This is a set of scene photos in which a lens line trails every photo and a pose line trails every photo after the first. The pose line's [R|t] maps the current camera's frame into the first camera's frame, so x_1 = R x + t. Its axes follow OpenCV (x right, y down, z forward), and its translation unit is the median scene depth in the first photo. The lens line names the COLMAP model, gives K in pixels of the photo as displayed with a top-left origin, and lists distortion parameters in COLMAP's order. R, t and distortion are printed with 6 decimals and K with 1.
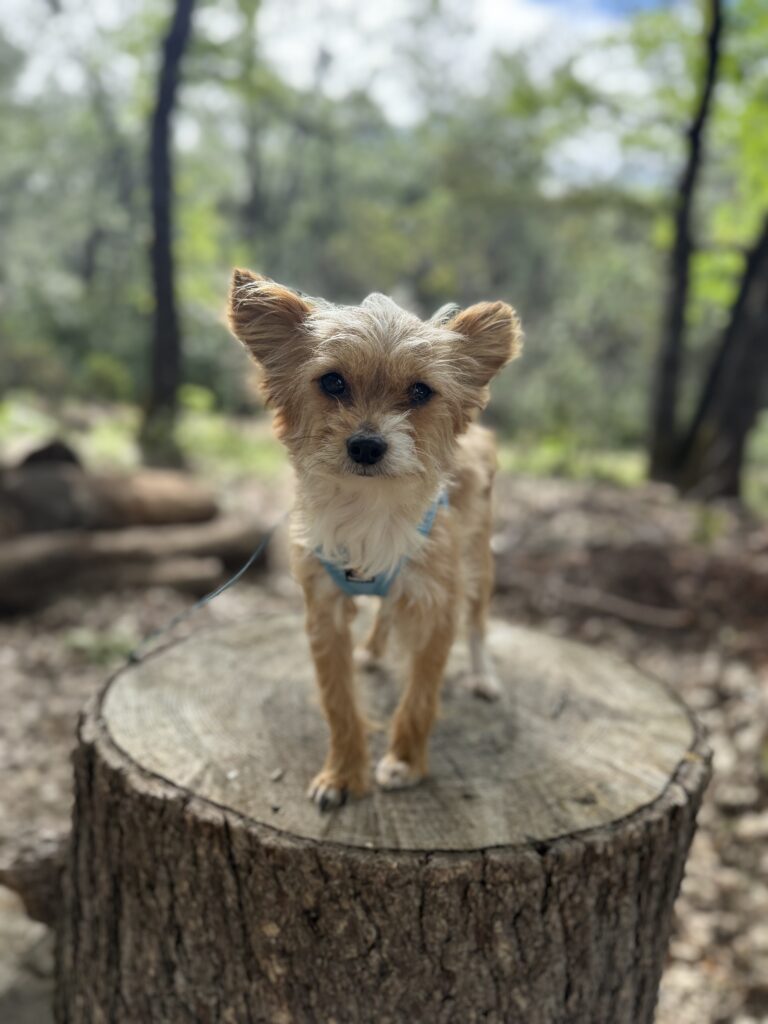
lens RADIAL K [[873.3, 0, 384.4], [0, 873.3, 514.9], [0, 0, 1]] dist [-0.015322, -0.007311]
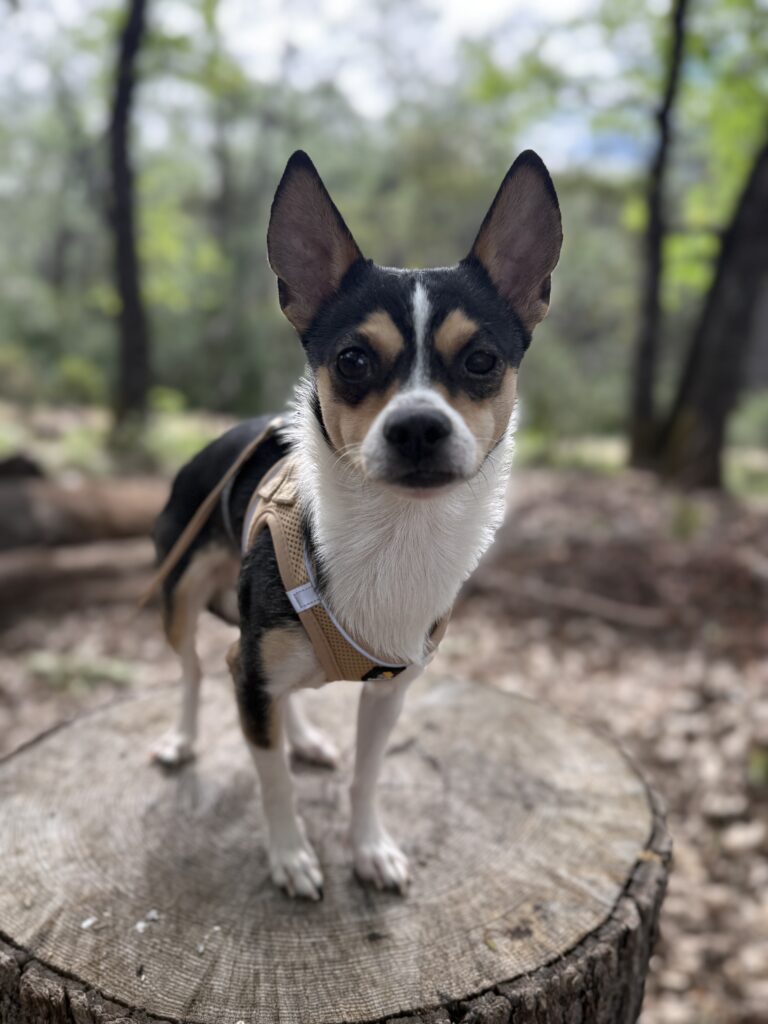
lens RADIAL K [[882.8, 0, 381.9], [0, 882.8, 512.2], [0, 0, 1]] dist [-0.022838, -0.016286]
pose [[0.999205, -0.036708, 0.015560, 0.114391], [0.036643, 0.999318, 0.004482, -0.091240], [-0.015714, -0.003908, 0.999869, 0.183705]]
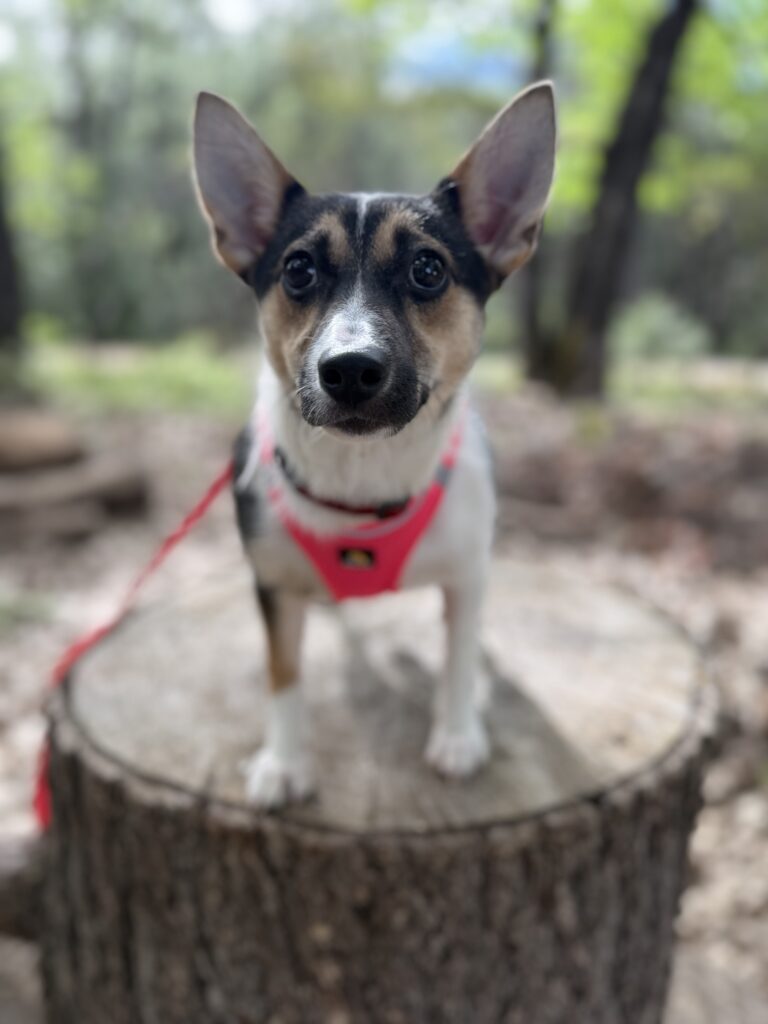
lens RADIAL K [[876.2, 0, 392.6], [0, 876.2, 514.1], [0, 0, 1]] dist [-0.005993, -0.021614]
pose [[0.984817, -0.094935, 0.145336, -0.144043], [0.081233, 0.991916, 0.097484, -0.036214], [-0.153416, -0.084197, 0.984568, 0.126398]]
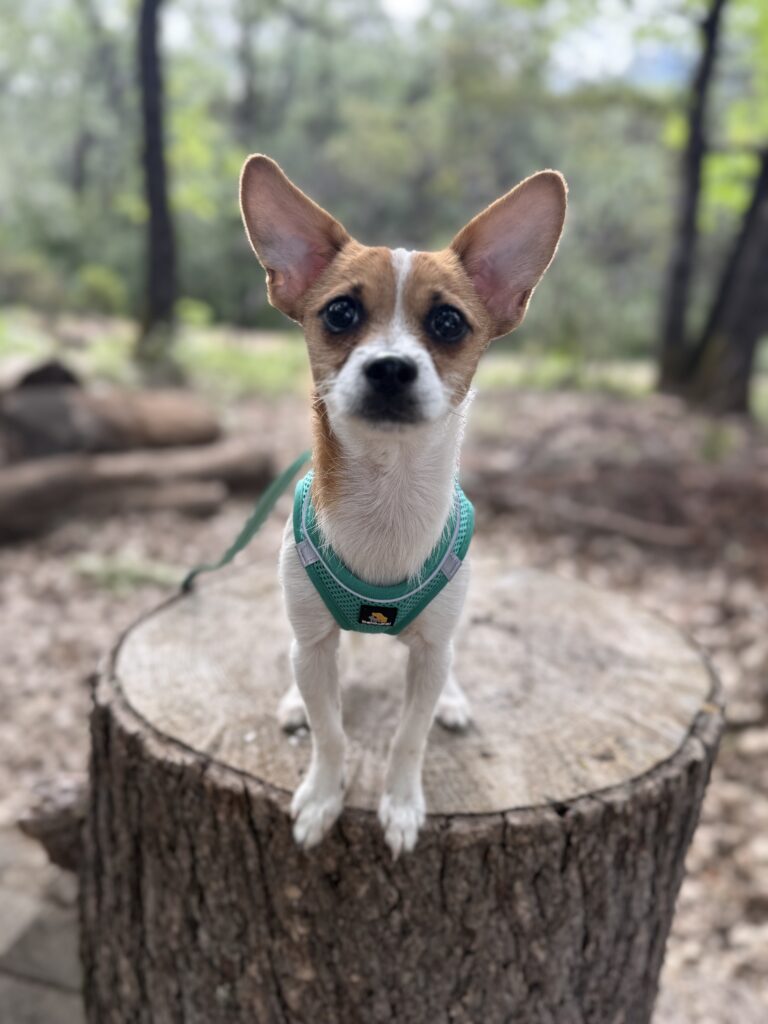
lens RADIAL K [[876.2, 0, 392.6], [0, 876.2, 514.1], [0, 0, 1]] dist [-0.005993, -0.021614]
pose [[0.999936, -0.010677, 0.003817, -0.013812], [0.010254, 0.995170, 0.097630, -0.055597], [-0.004841, -0.097585, 0.995215, 0.032350]]
